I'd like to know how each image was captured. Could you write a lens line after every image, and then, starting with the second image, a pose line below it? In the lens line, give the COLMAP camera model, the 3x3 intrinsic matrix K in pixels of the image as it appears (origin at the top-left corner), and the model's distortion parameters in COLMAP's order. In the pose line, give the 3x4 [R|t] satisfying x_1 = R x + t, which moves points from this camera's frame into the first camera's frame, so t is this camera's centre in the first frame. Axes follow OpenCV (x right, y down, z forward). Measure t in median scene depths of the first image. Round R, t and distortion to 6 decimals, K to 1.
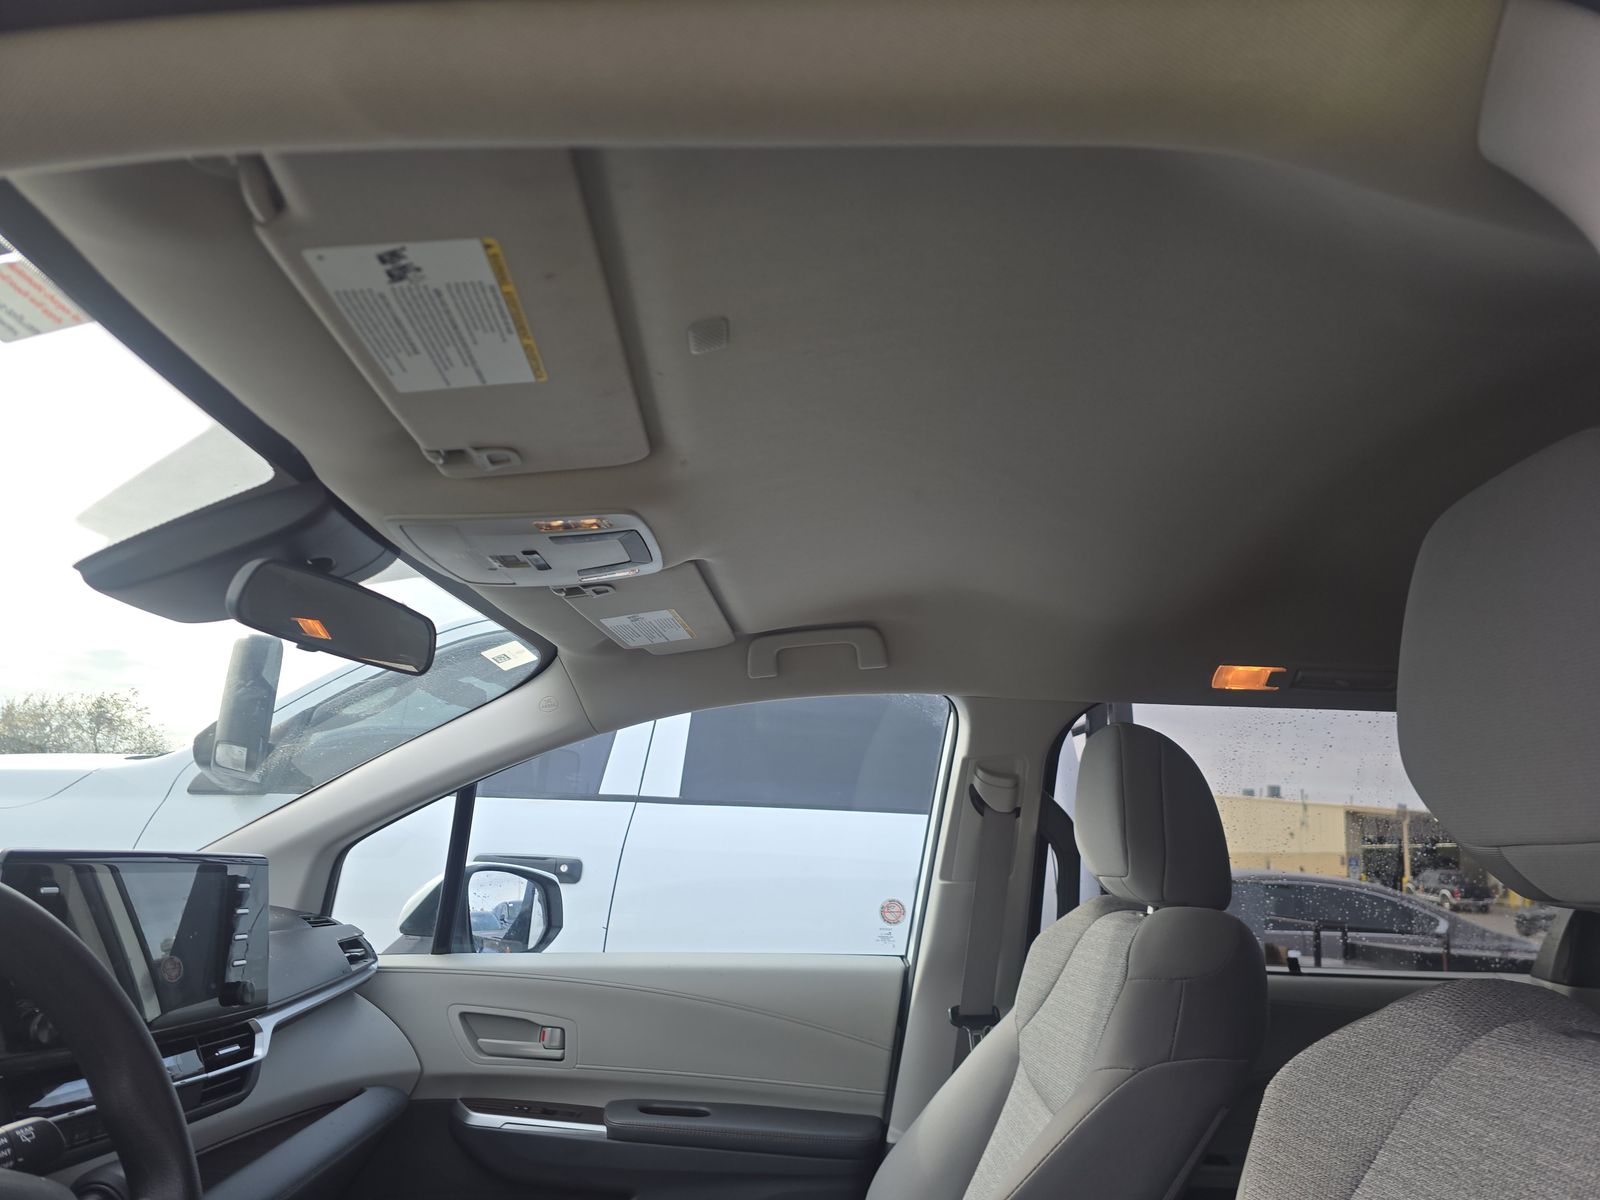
lens RADIAL K [[1134.1, 0, 771.4], [0, 1134.1, 607.2], [0, 0, 1]] dist [0.063329, -0.075455]
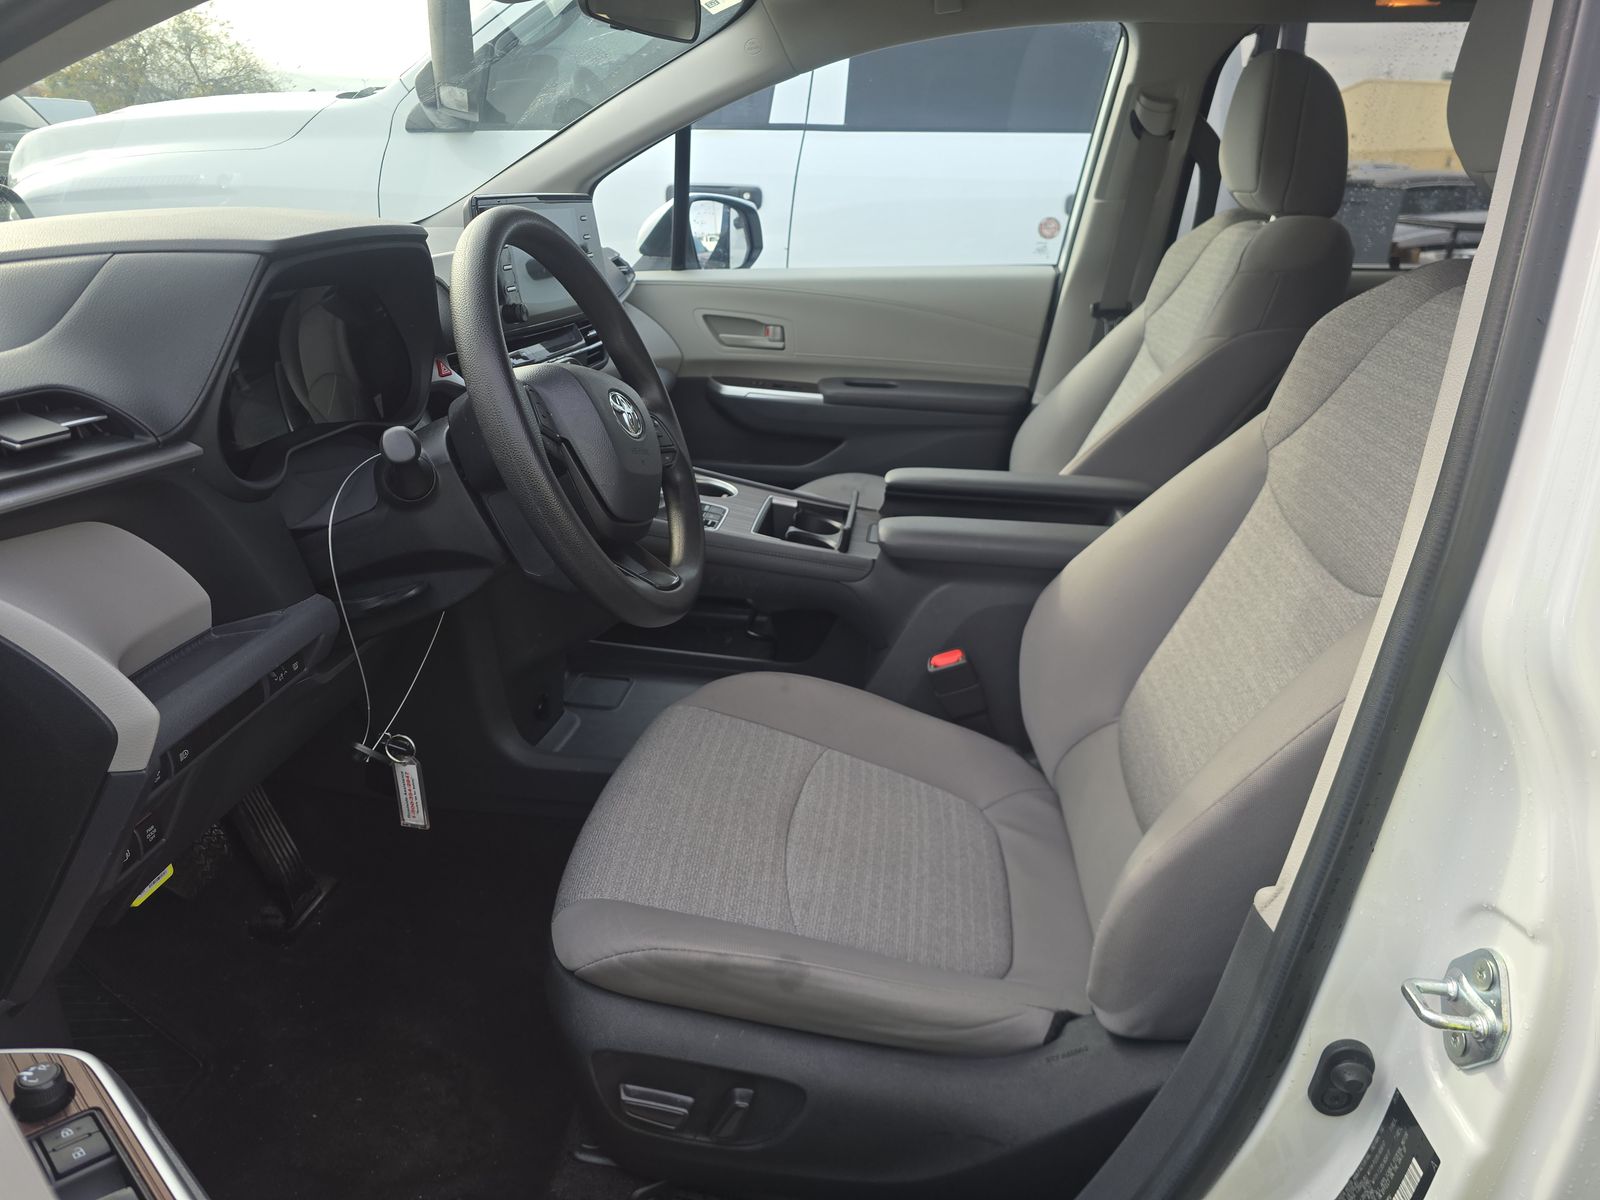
lens RADIAL K [[1134.1, 0, 771.4], [0, 1134.1, 607.2], [0, 0, 1]] dist [0.063329, -0.075455]
pose [[0.994843, 0.010557, -0.100873, -0.060329], [0.046285, 0.837707, 0.544155, -0.066540], [0.090247, -0.546018, 0.832898, -0.245408]]
